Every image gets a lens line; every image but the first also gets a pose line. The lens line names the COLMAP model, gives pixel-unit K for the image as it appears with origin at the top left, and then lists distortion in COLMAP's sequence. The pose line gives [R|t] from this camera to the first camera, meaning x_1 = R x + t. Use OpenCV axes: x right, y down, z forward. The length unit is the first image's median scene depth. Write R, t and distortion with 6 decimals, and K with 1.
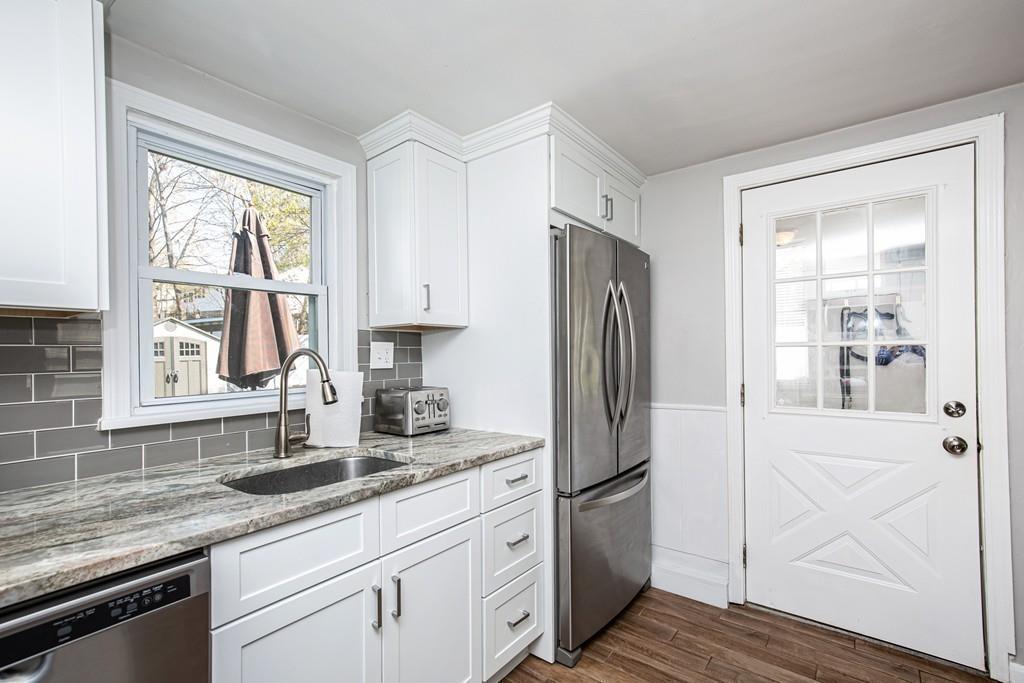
lens RADIAL K [[467.3, 0, 514.4], [0, 467.3, 353.4], [0, 0, 1]] dist [0.002601, 0.000156]
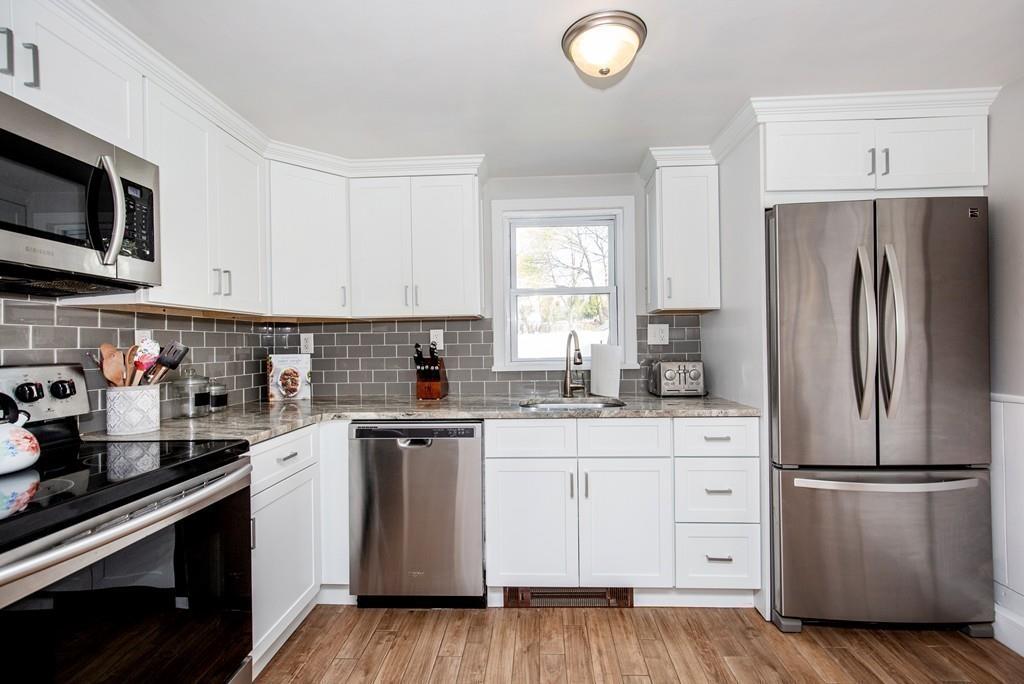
lens RADIAL K [[466.7, 0, 512.0], [0, 466.7, 342.0], [0, 0, 1]] dist [0.000793, -0.000091]
pose [[0.566909, -0.001297, -0.823779, 0.585183], [0.010398, 0.999930, 0.005581, 0.014477], [0.823715, -0.011729, 0.566883, -0.068242]]
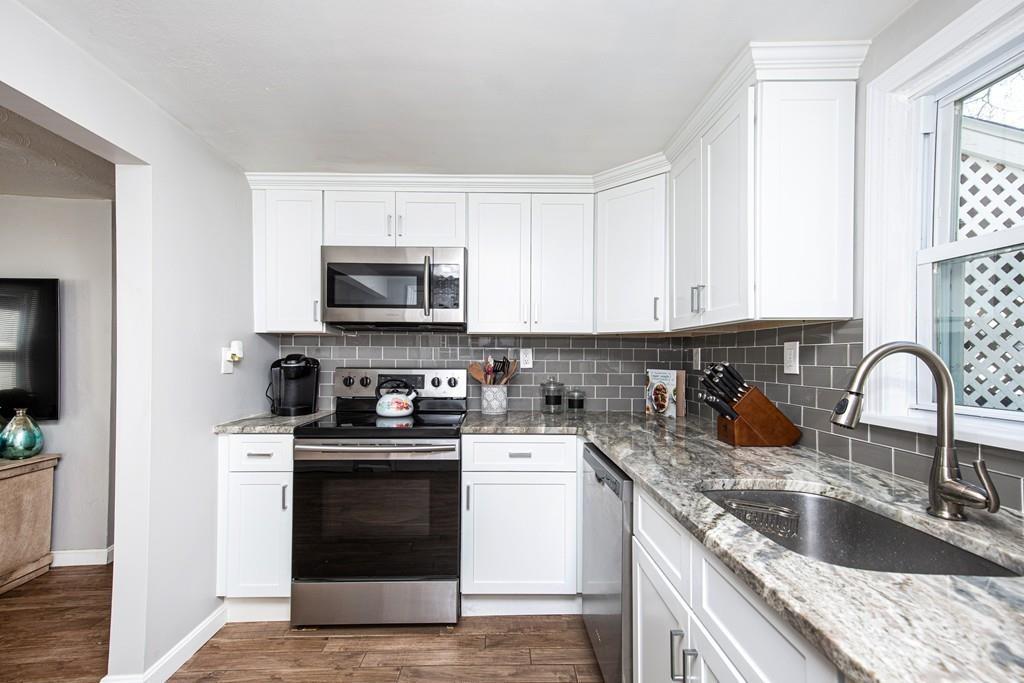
lens RADIAL K [[446.3, 0, 509.5], [0, 446.3, 350.7], [0, 0, 1]] dist [-0.000790, -0.000111]
pose [[-0.781314, -0.001179, -0.624137, 0.264829], [0.004060, 0.999967, -0.006972, 0.003192], [0.624125, -0.007982, -0.781284, 0.877861]]
